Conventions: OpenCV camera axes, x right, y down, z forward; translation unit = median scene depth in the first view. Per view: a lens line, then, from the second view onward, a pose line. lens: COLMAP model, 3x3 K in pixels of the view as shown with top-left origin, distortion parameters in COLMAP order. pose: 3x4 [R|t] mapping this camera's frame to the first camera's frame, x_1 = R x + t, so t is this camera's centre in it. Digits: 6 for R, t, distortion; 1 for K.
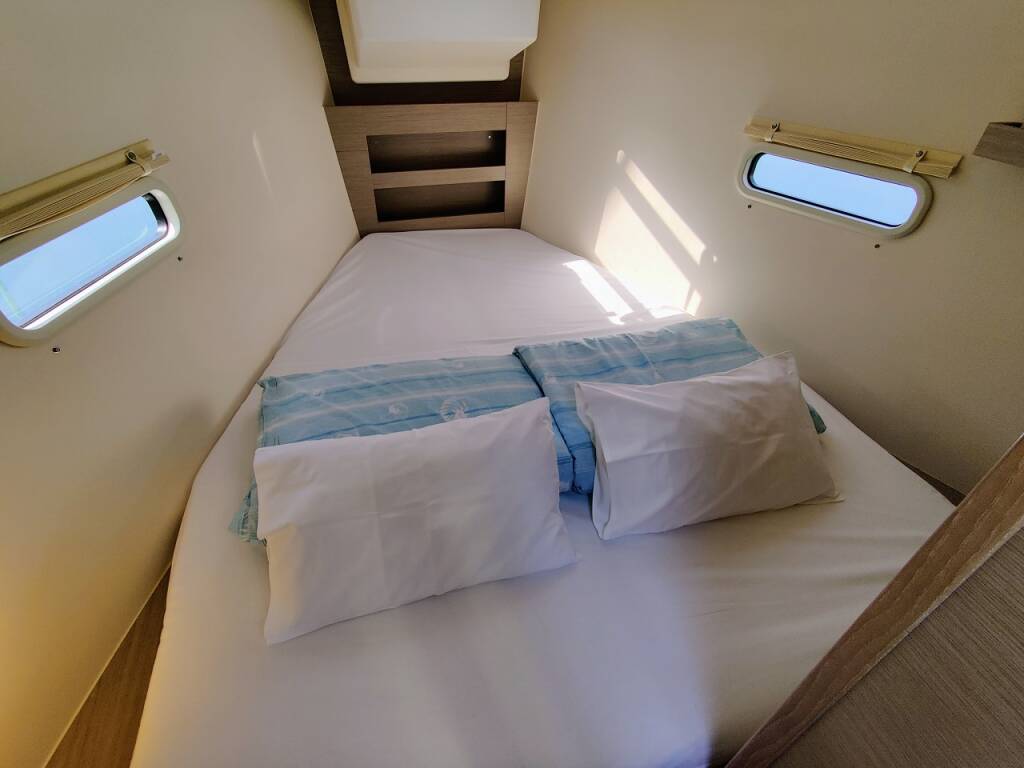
lens RADIAL K [[509.3, 0, 516.7], [0, 509.3, 379.5], [0, 0, 1]] dist [-0.010350, 0.002226]
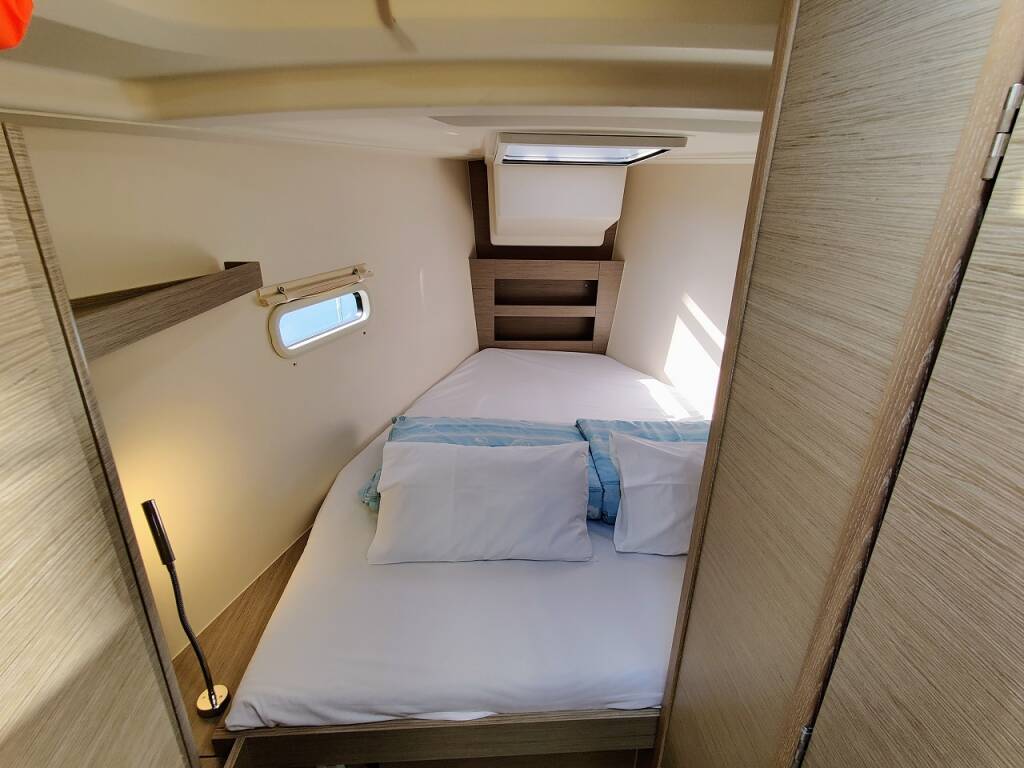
lens RADIAL K [[509.3, 0, 508.0], [0, 509.3, 383.7], [0, 0, 1]] dist [-0.010350, 0.002226]
pose [[0.966905, 0.080419, -0.242131, 0.142729], [-0.148123, 0.949648, -0.276093, 0.246604], [0.207736, 0.302821, 0.930132, -0.290807]]
